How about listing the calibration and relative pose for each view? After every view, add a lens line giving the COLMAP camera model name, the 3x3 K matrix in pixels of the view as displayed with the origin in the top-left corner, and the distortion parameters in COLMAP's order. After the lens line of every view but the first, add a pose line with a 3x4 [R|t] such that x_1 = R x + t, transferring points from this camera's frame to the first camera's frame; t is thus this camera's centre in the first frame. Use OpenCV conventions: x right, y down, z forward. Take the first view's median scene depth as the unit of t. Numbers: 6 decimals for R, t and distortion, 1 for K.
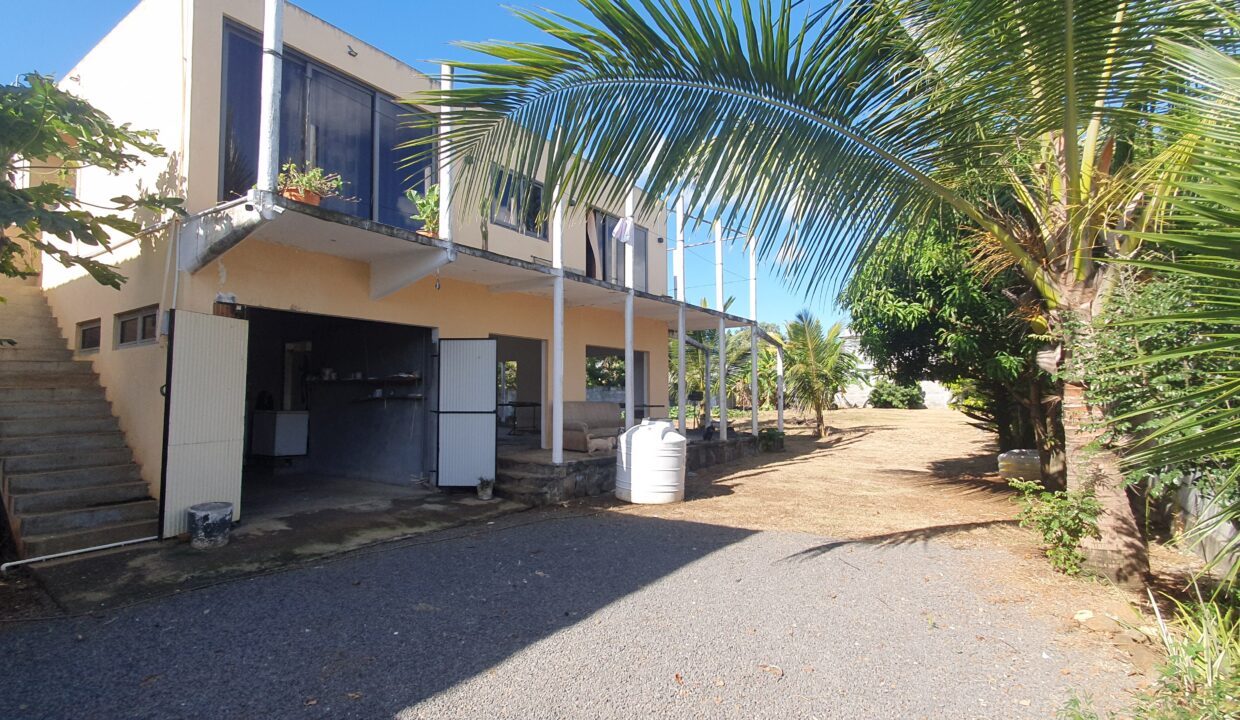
lens RADIAL K [[567.0, 0, 620.2], [0, 567.0, 379.9], [0, 0, 1]] dist [0.002378, 0.000169]
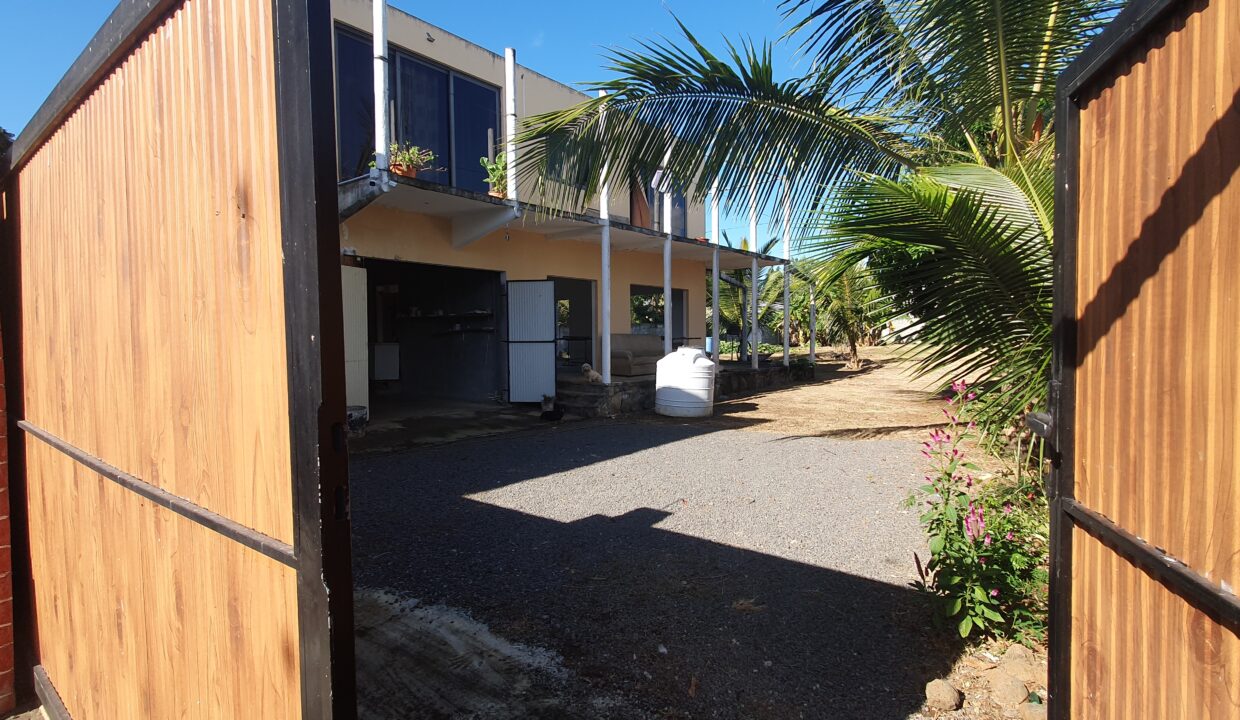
lens RADIAL K [[607.0, 0, 636.0], [0, 607.0, 364.6], [0, 0, 1]] dist [0.005214, 0.000881]
pose [[0.998112, -0.003870, -0.061305, 0.030829], [0.008286, 0.997374, 0.071946, 0.014000], [0.060865, -0.072318, 0.995523, -0.270921]]
